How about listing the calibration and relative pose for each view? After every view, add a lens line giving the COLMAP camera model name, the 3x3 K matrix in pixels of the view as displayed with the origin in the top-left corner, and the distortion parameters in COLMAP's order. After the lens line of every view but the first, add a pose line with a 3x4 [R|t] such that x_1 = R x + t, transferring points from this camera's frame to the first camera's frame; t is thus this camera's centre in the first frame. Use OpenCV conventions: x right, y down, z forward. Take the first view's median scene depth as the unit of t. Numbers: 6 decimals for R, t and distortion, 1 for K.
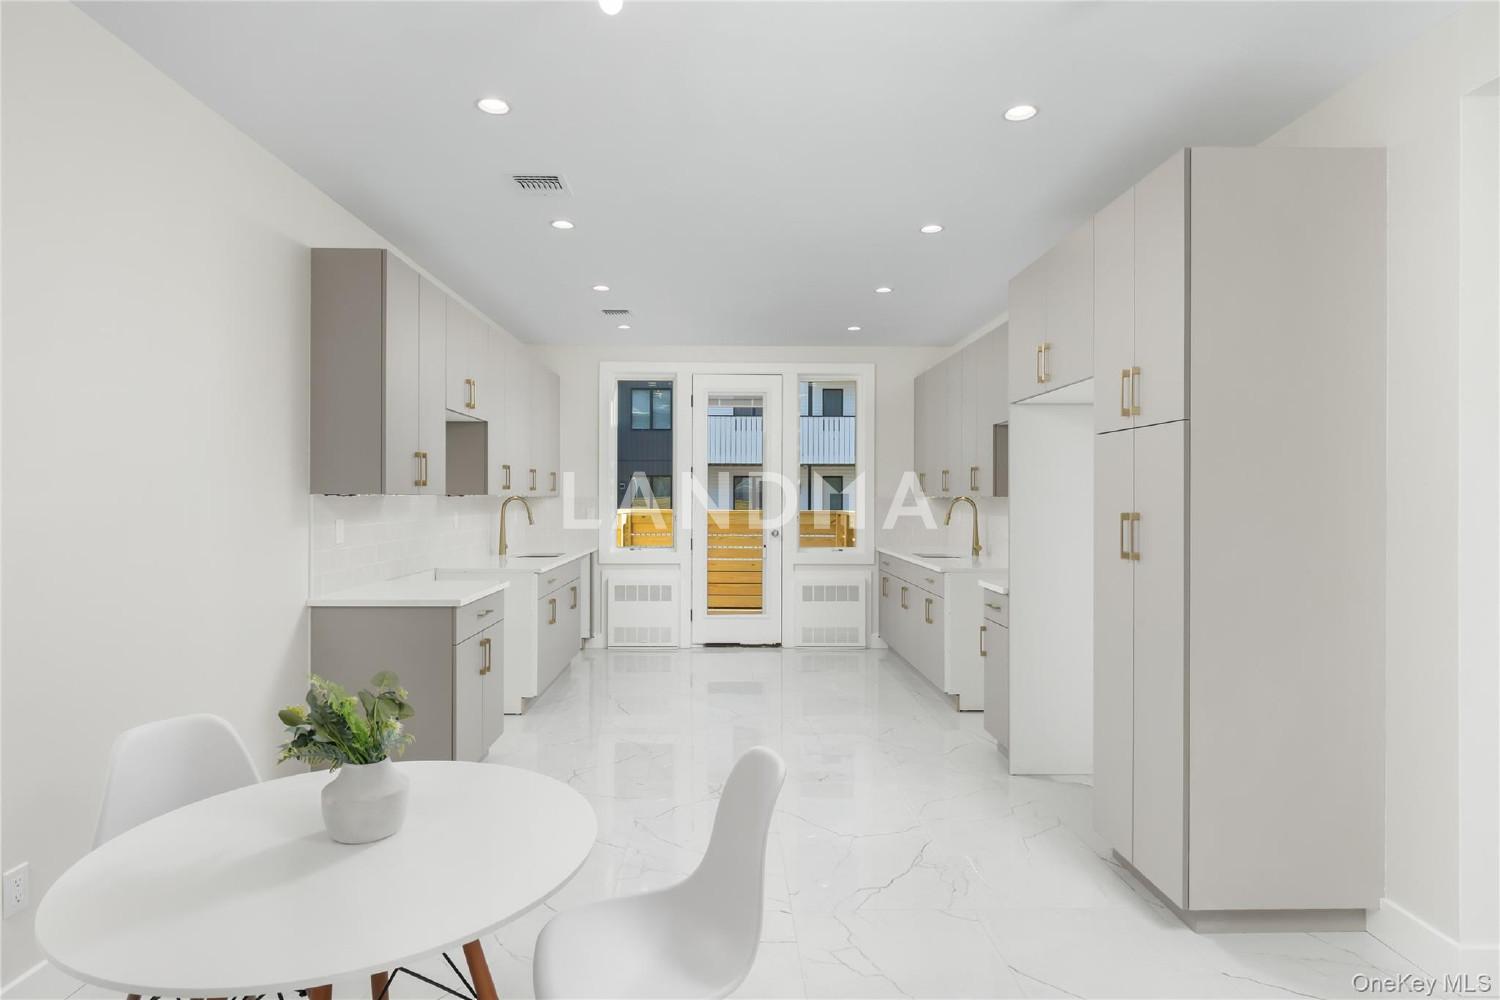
lens RADIAL K [[836.5, 0, 747.9], [0, 836.5, 501.8], [0, 0, 1]] dist [-0.020104, -0.001419]
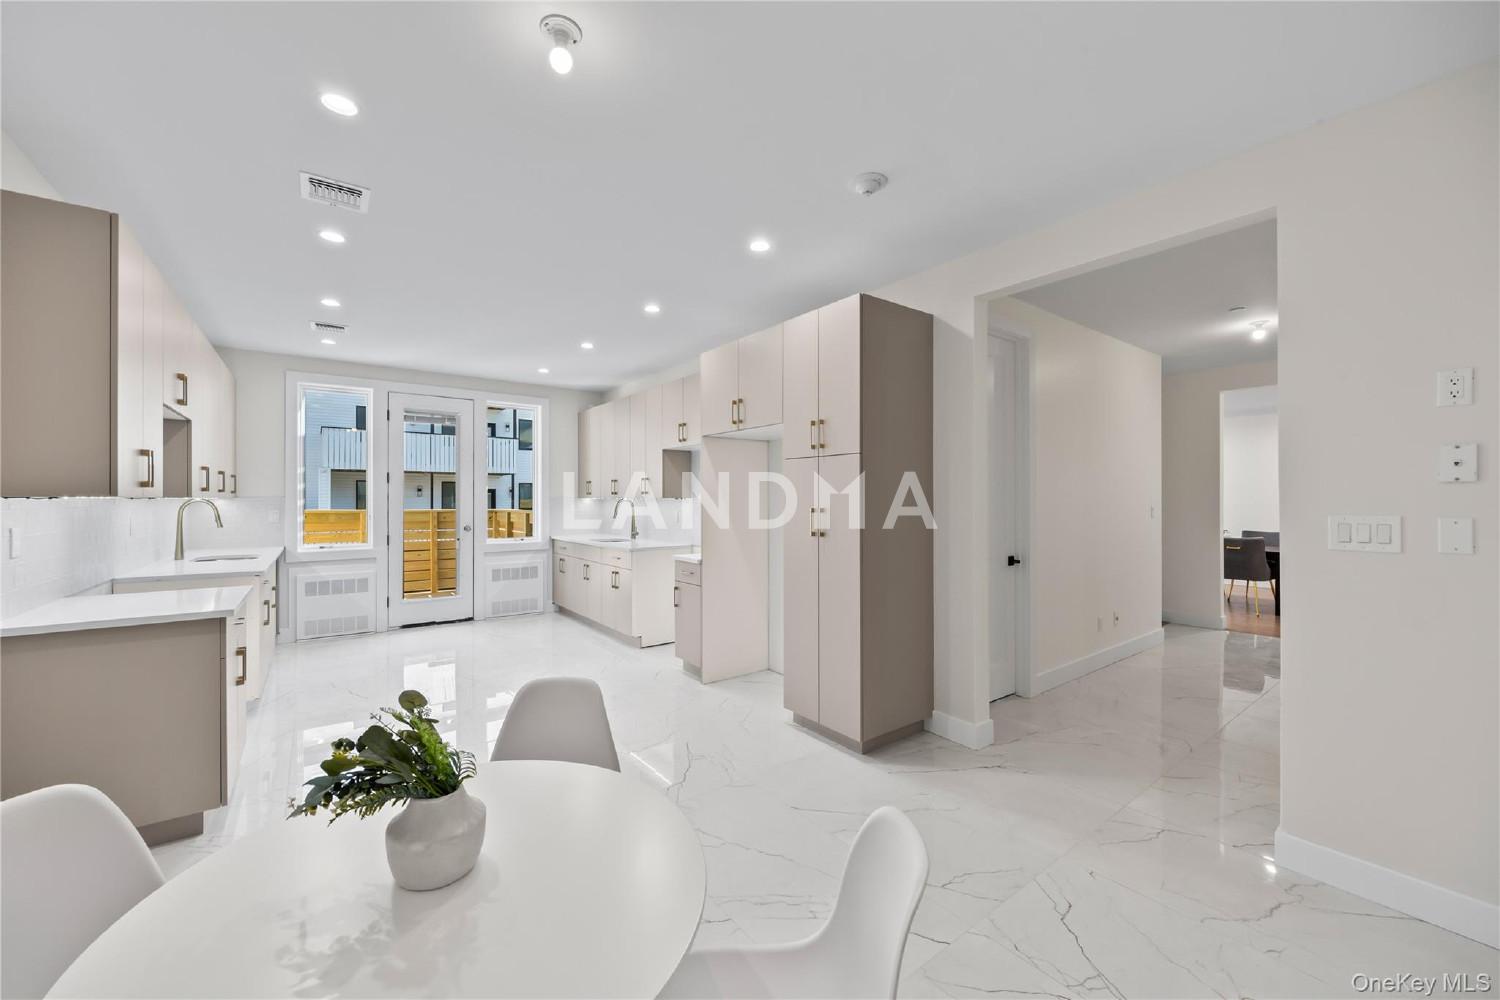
lens RADIAL K [[575.2, 0, 752.5], [0, 575.2, 495.1], [0, 0, 1]] dist [-0.002462, -0.000295]
pose [[0.804382, 0.000461, 0.594112, -0.134668], [0.005914, 0.999944, -0.008782, -0.001247], [-0.594083, 0.010577, 0.804335, 0.069305]]
